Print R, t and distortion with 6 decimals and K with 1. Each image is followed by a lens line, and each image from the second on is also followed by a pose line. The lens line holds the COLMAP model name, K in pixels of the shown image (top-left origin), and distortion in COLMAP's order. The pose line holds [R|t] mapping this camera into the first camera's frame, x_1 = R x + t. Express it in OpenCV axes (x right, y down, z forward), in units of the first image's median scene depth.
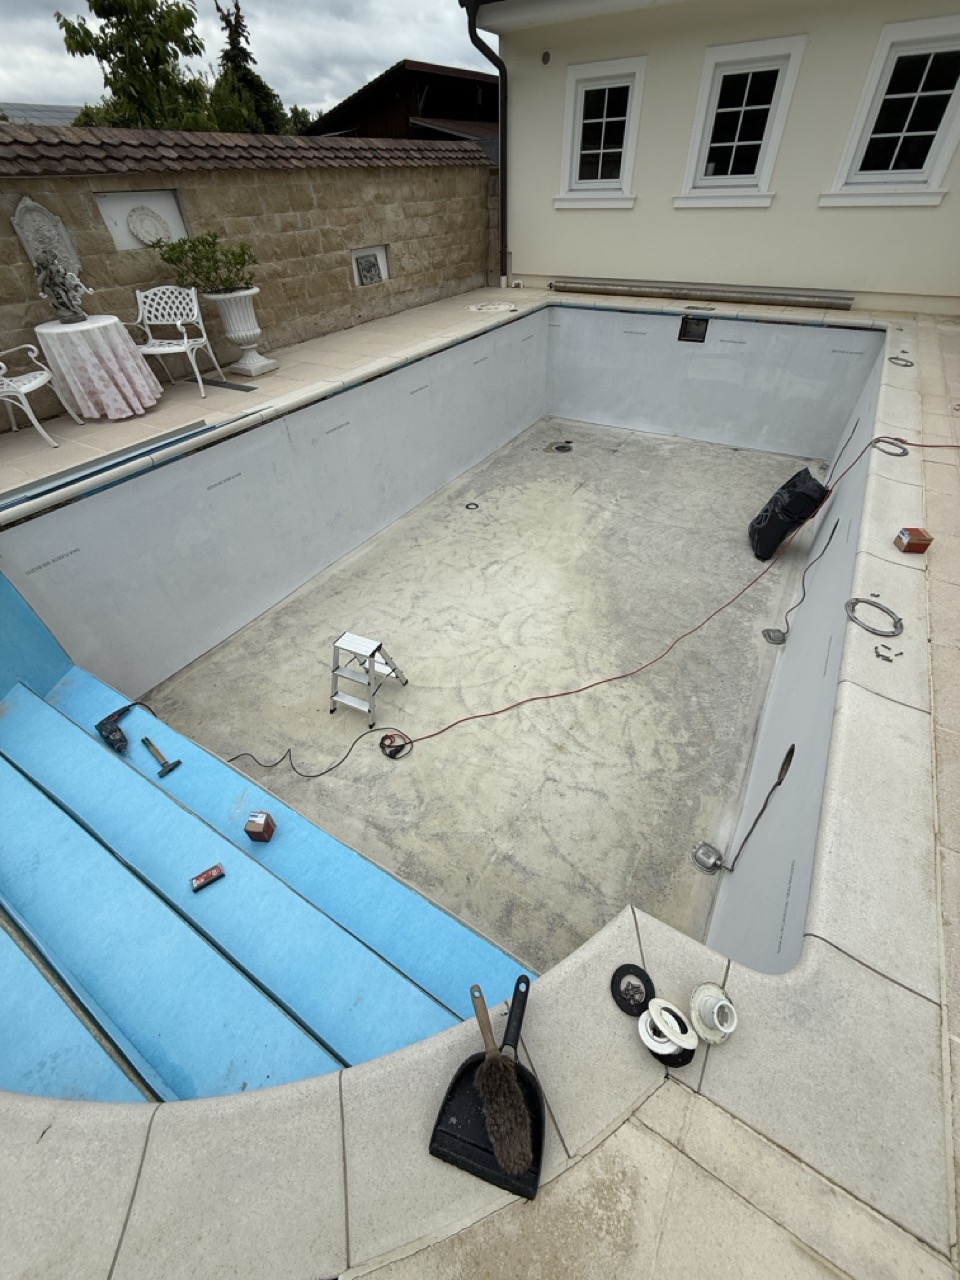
lens RADIAL K [[508.6, 0, 480.6], [0, 508.6, 638.9], [0, 0, 1]] dist [0.000820, -0.000355]
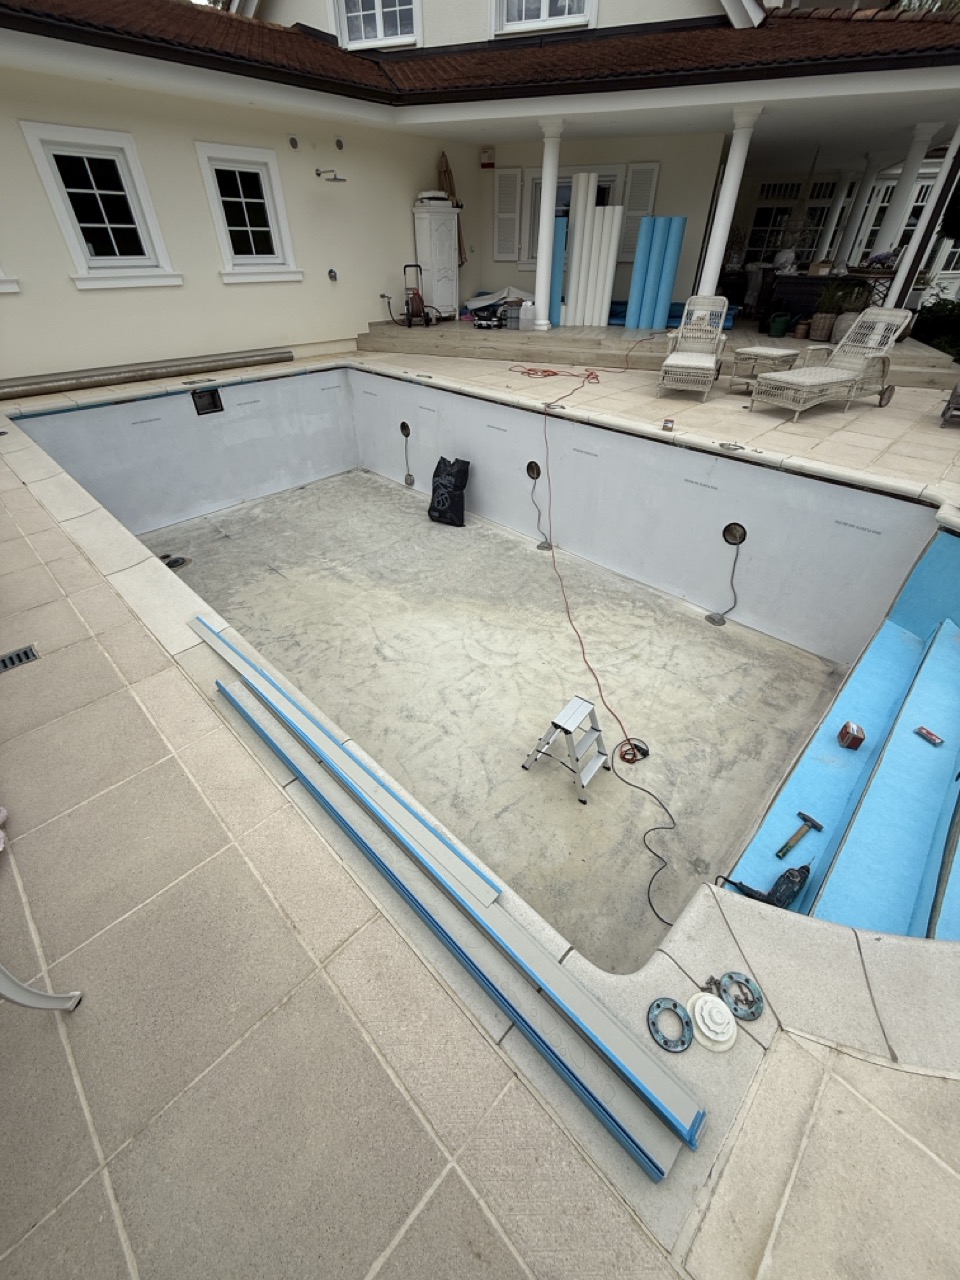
lens RADIAL K [[508.6, 0, 480.6], [0, 508.6, 638.9], [0, 0, 1]] dist [0.000820, -0.000355]
pose [[0.222231, -0.571312, 0.790073, -0.613569], [0.649559, 0.691068, 0.317014, -0.320681], [-0.727109, 0.442749, 0.524678, 0.375391]]
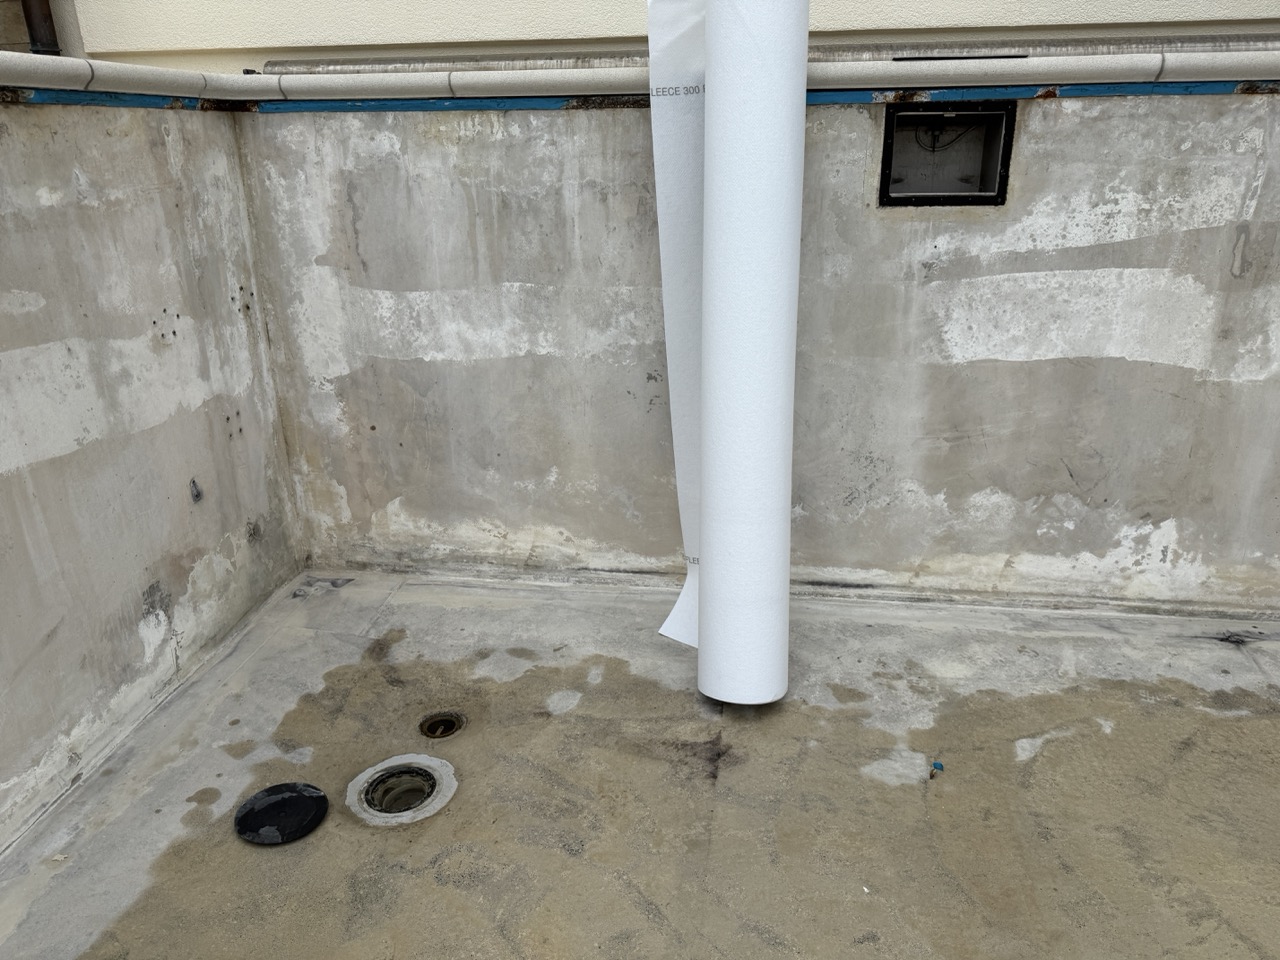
lens RADIAL K [[892.3, 0, 640.0], [0, 892.3, 480.0], [0, 0, 1]] dist [0.055821, -0.064516]
pose [[0.916401, -0.121600, 0.381343, 0.181753], [0.255857, 0.910635, -0.324470, -0.490056], [-0.307808, 0.394914, 0.865619, 0.948697]]
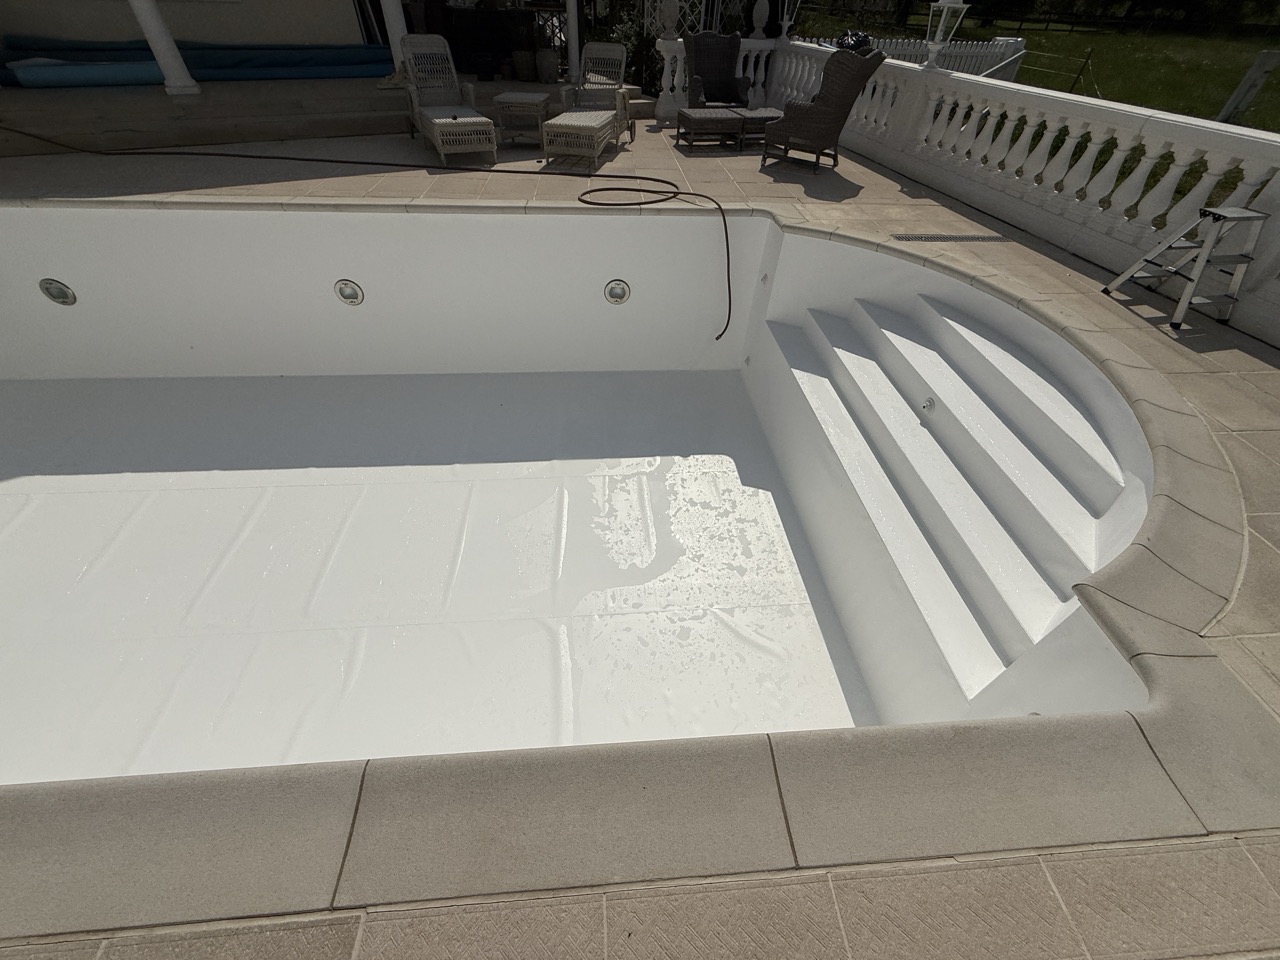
lens RADIAL K [[508.6, 0, 637.2], [0, 508.6, 480.4], [0, 0, 1]] dist [0.000820, -0.000355]
pose [[-0.585233, -0.555932, 0.590290, -0.447495], [0.535206, 0.282042, 0.796246, -0.474717], [-0.609145, 0.781916, 0.132478, 0.552714]]
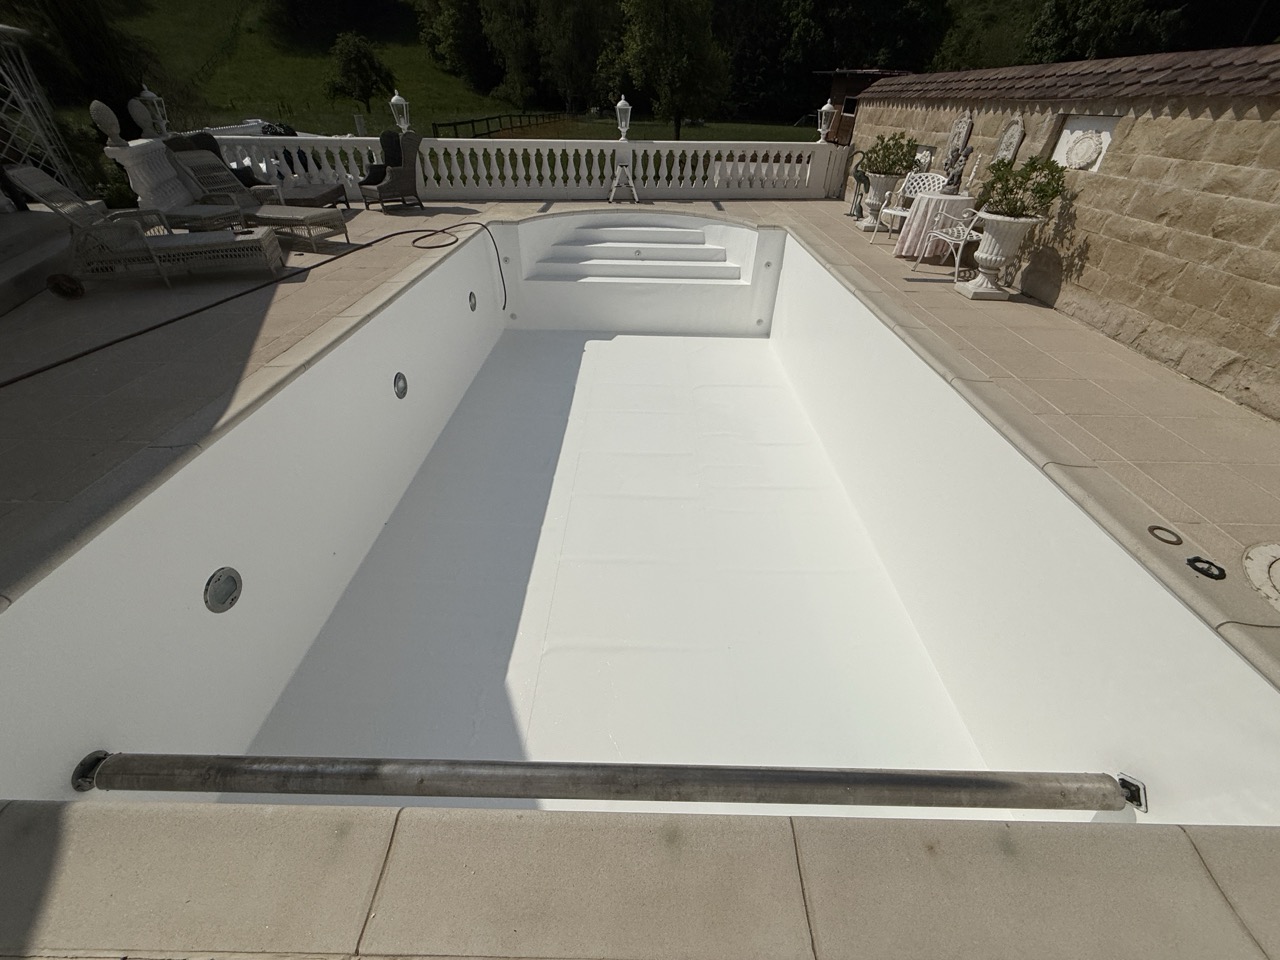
lens RADIAL K [[508.6, 0, 637.2], [0, 508.6, 480.4], [0, 0, 1]] dist [0.000820, -0.000355]
pose [[-0.859063, 0.319655, -0.399788, 0.543272], [-0.336797, 0.235167, 0.911737, -1.020286], [0.385458, 0.917887, -0.094364, 1.087532]]
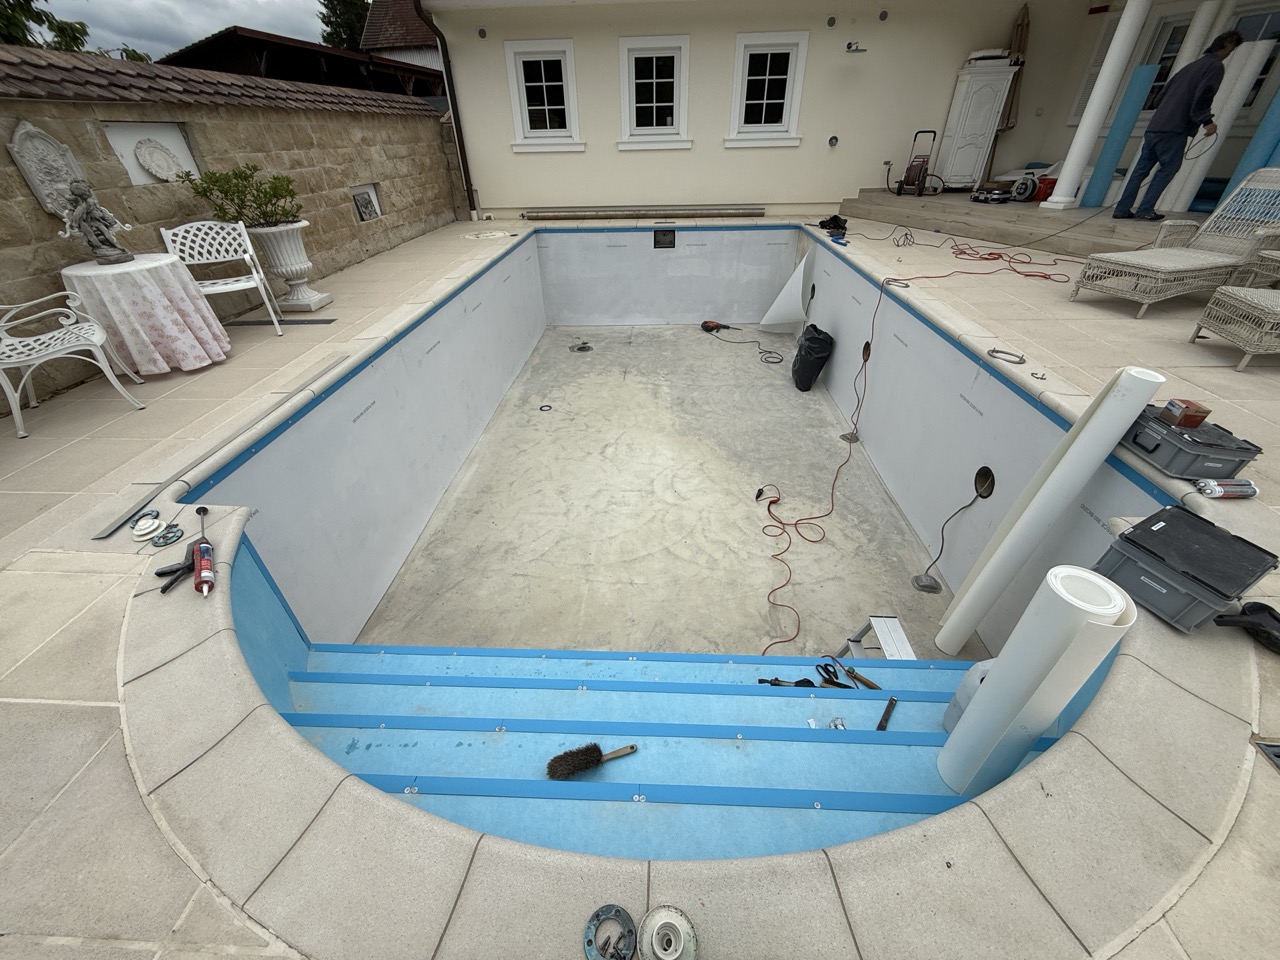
lens RADIAL K [[508.6, 0, 637.2], [0, 508.6, 480.4], [0, 0, 1]] dist [0.000820, -0.000355]
pose [[0.876848, -0.262612, 0.402707, -0.350151], [0.319140, 0.944407, -0.079025, 0.020766], [-0.359567, 0.197813, 0.911911, 0.027045]]
